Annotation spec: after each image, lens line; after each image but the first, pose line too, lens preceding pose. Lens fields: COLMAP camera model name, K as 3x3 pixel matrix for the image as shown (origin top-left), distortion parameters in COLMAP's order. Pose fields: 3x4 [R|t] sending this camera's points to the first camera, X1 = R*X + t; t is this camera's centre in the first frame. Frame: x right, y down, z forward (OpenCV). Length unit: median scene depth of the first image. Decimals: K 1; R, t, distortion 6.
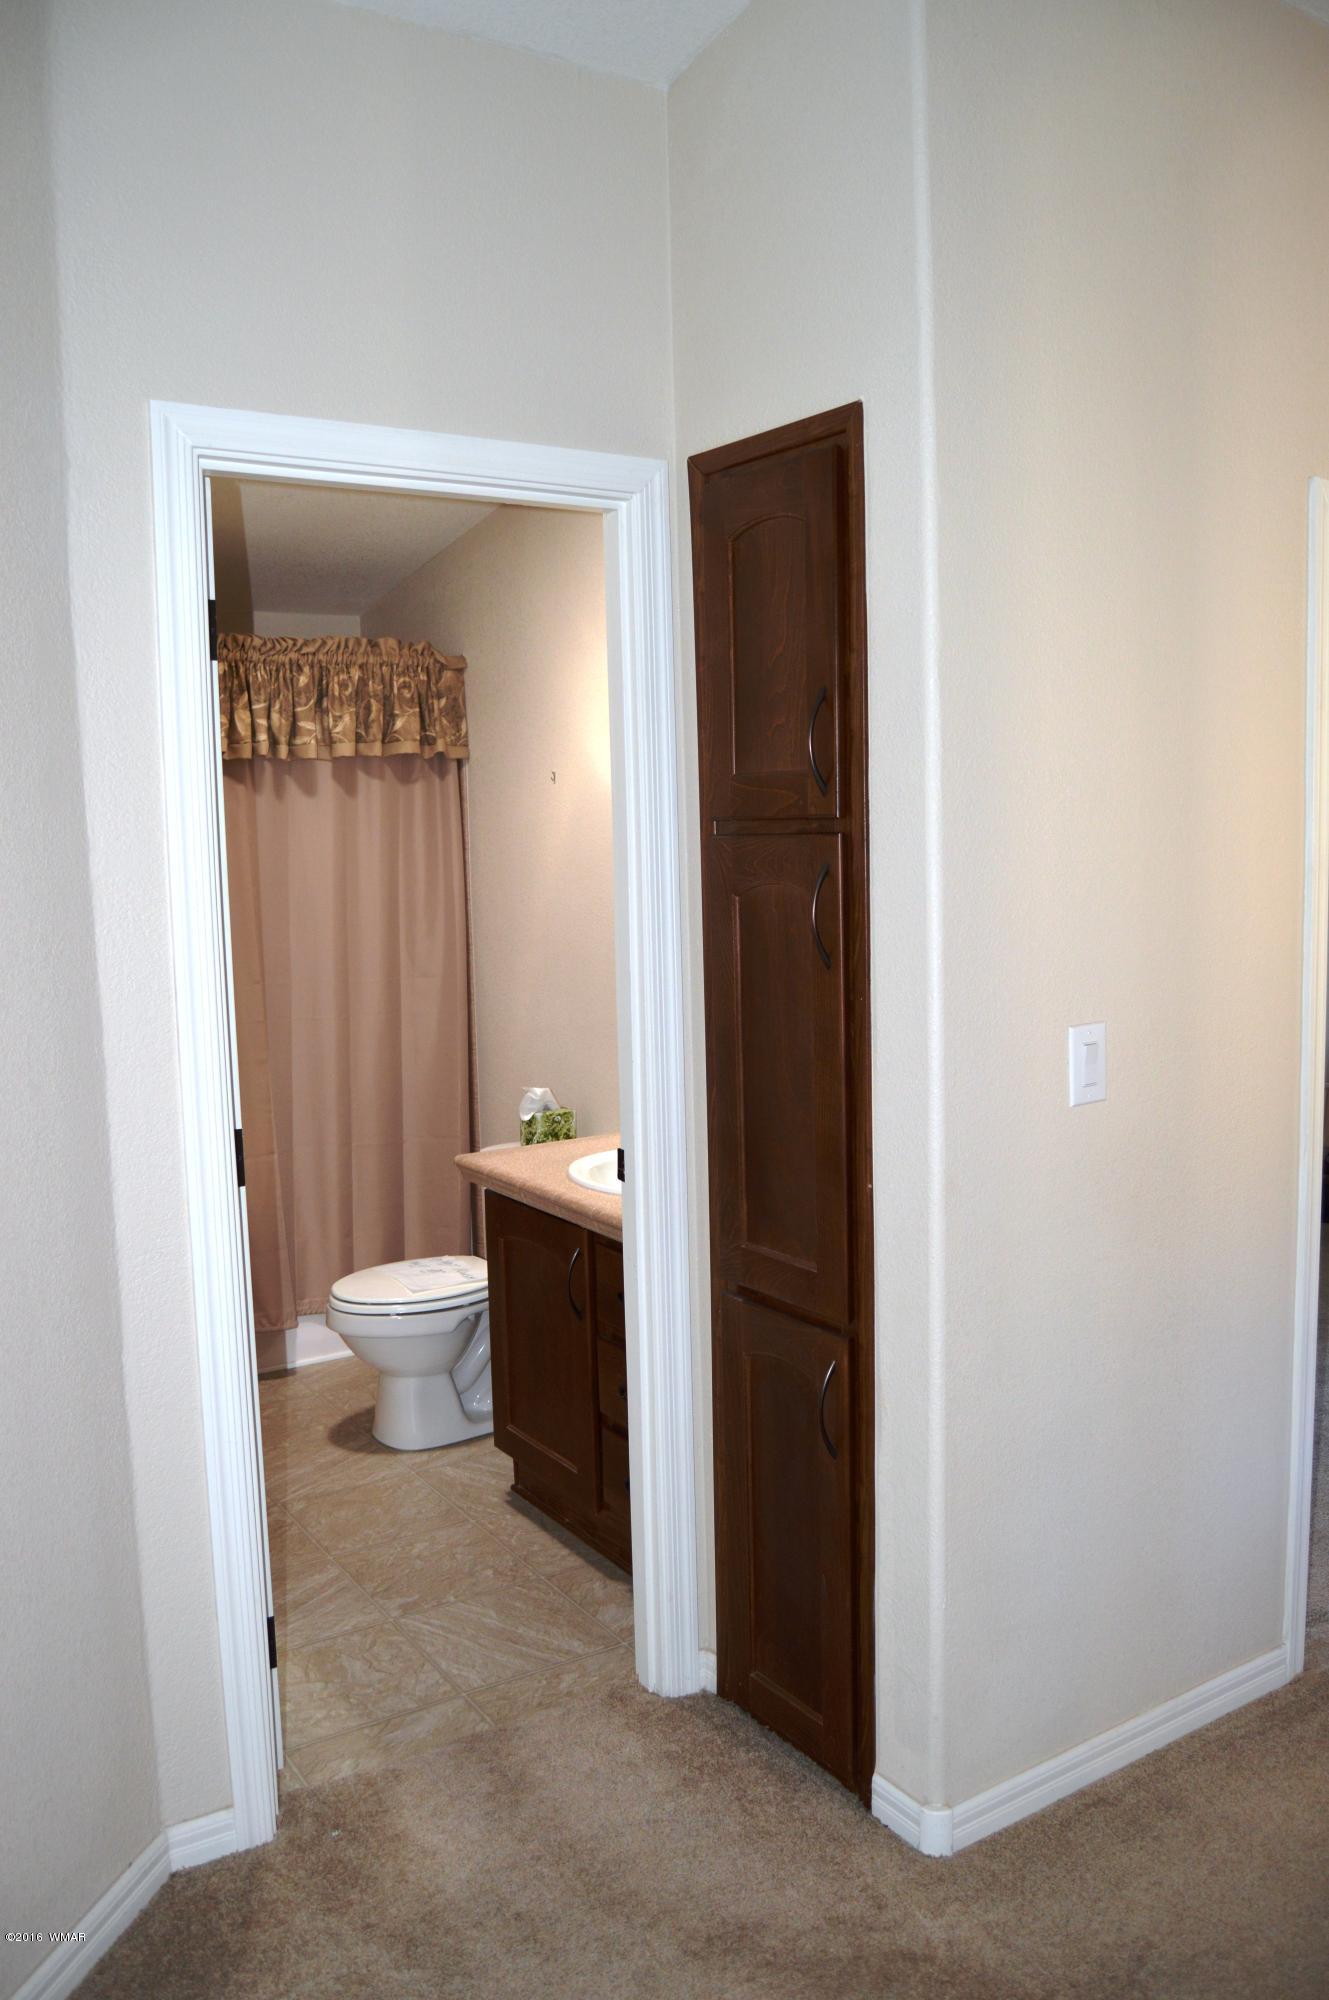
lens RADIAL K [[1589.2, 0, 653.4], [0, 1589.2, 998.9], [0, 0, 1]] dist [-0.086461, 0.010348]
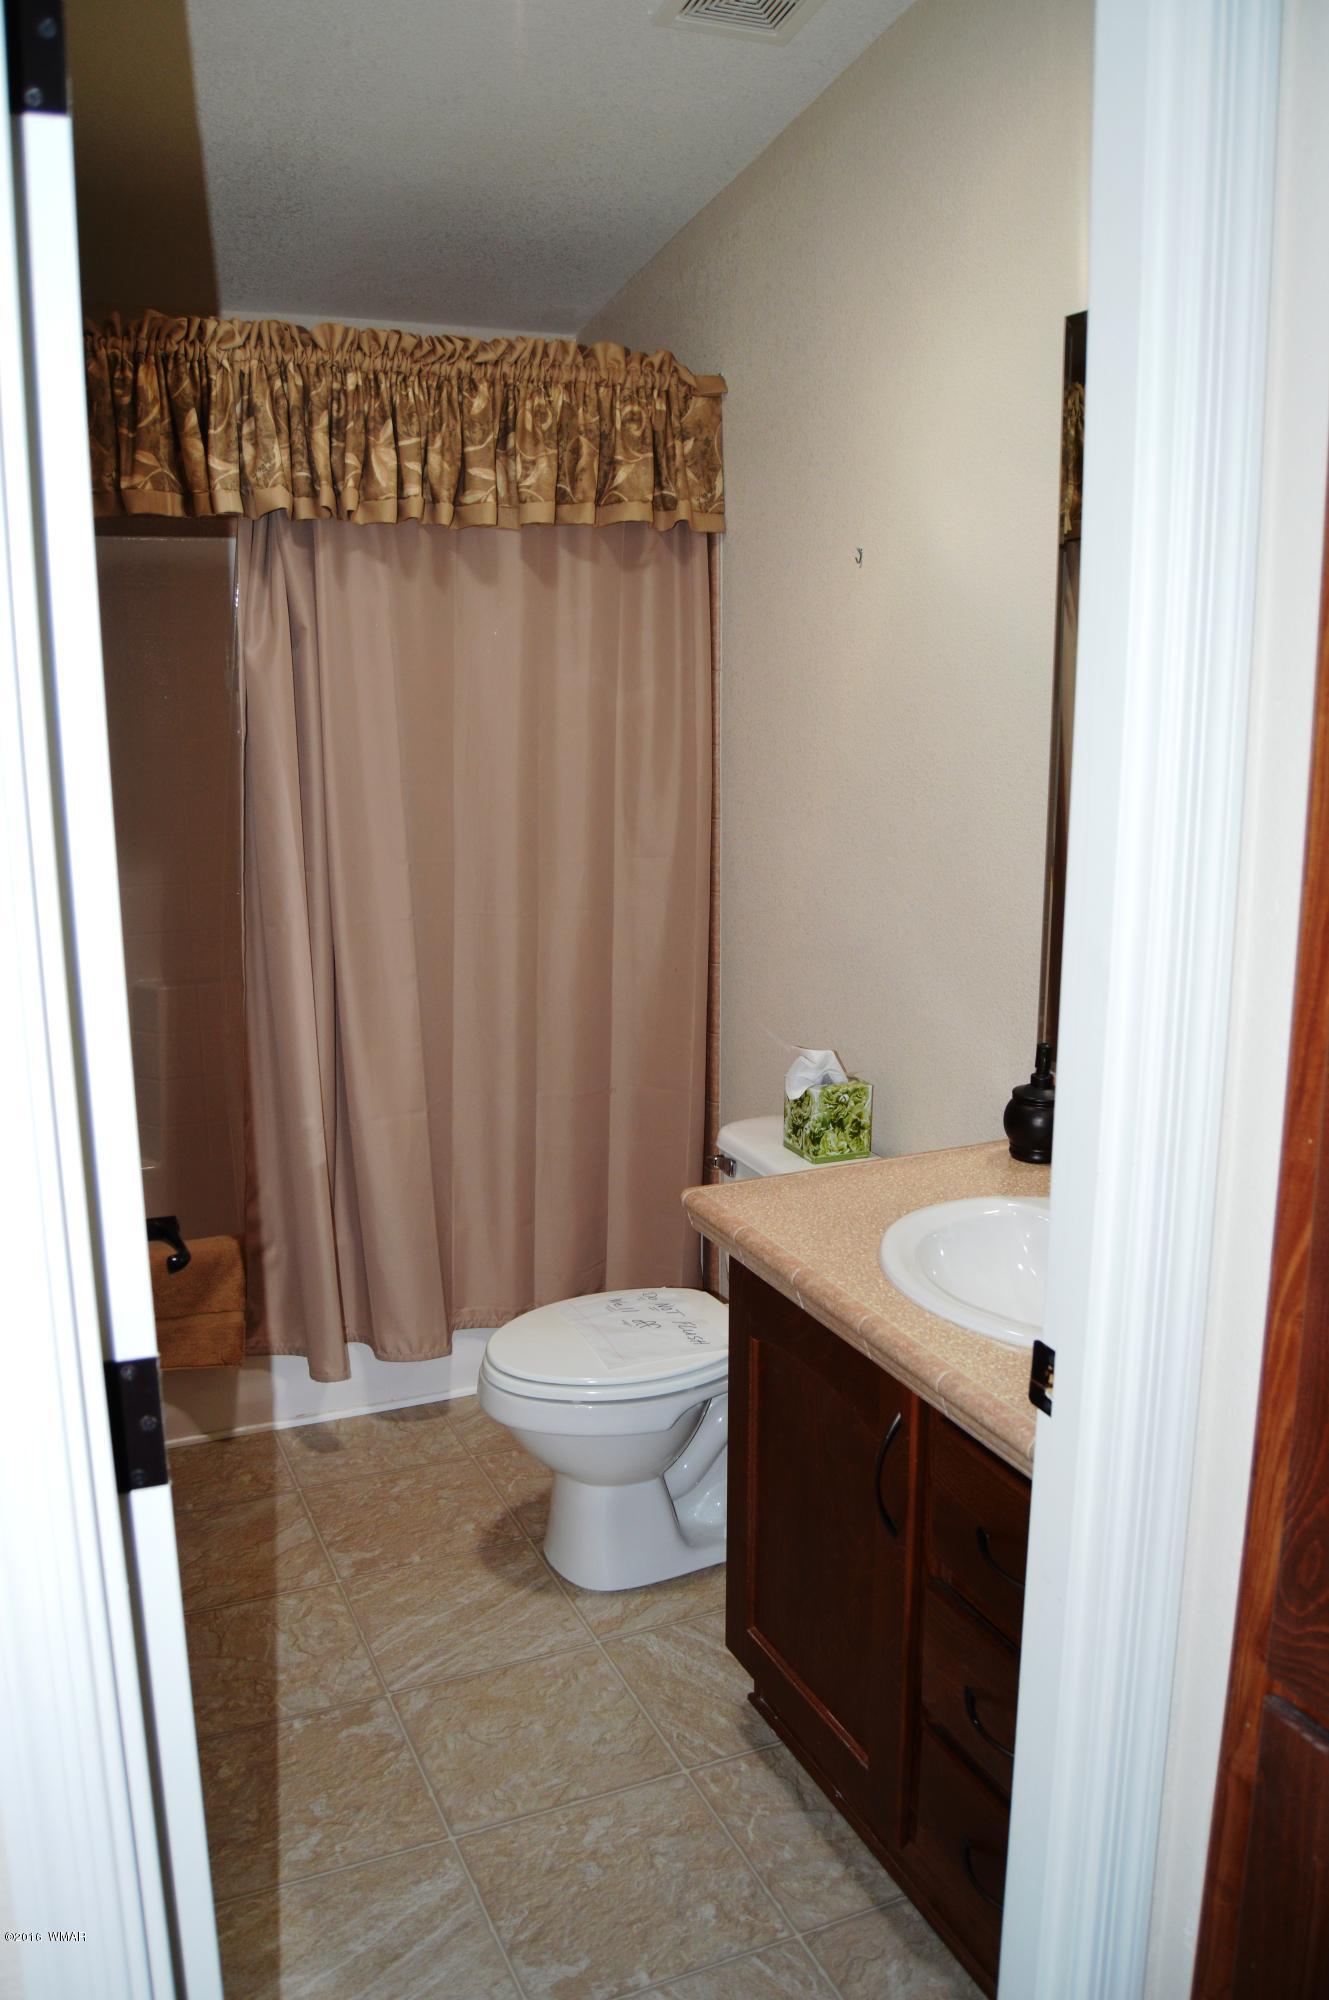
lens RADIAL K [[1589.2, 0, 653.4], [0, 1589.2, 998.9], [0, 0, 1]] dist [-0.086461, 0.010348]
pose [[0.988493, 0.050069, -0.142738, -0.044212], [-0.034358, 0.993284, 0.110485, -0.030684], [0.147311, -0.104310, 0.983575, 0.341958]]
